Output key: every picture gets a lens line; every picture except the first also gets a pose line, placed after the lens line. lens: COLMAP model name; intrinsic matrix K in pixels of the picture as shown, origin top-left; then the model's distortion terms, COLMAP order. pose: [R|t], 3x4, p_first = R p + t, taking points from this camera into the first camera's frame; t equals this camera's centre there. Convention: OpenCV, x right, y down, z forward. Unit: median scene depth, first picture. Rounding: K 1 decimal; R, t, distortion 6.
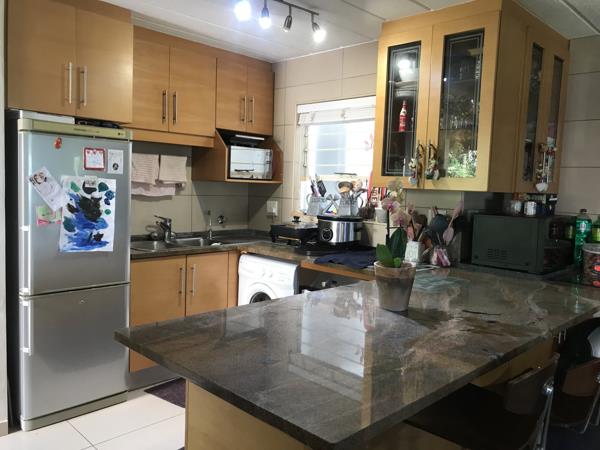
lens RADIAL K [[490.0, 0, 303.1], [0, 490.0, 227.2], [0, 0, 1]] dist [0.062639, -0.096251]
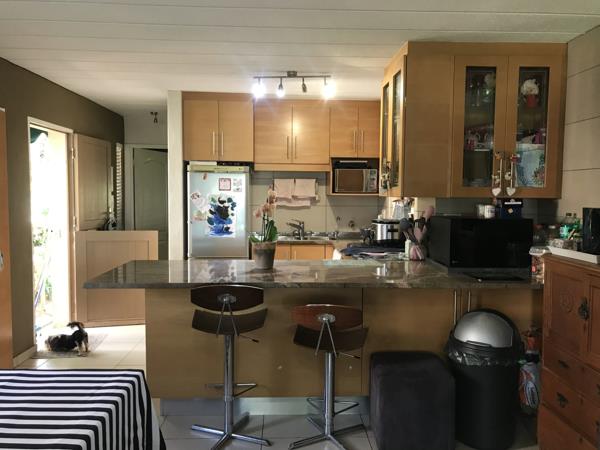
lens RADIAL K [[490.0, 0, 303.1], [0, 490.0, 227.2], [0, 0, 1]] dist [0.062639, -0.096251]
pose [[0.725921, 0.017478, -0.687556, 0.961917], [-0.043887, 0.998817, -0.020945, 0.038369], [0.686377, 0.045379, 0.725829, -0.069272]]
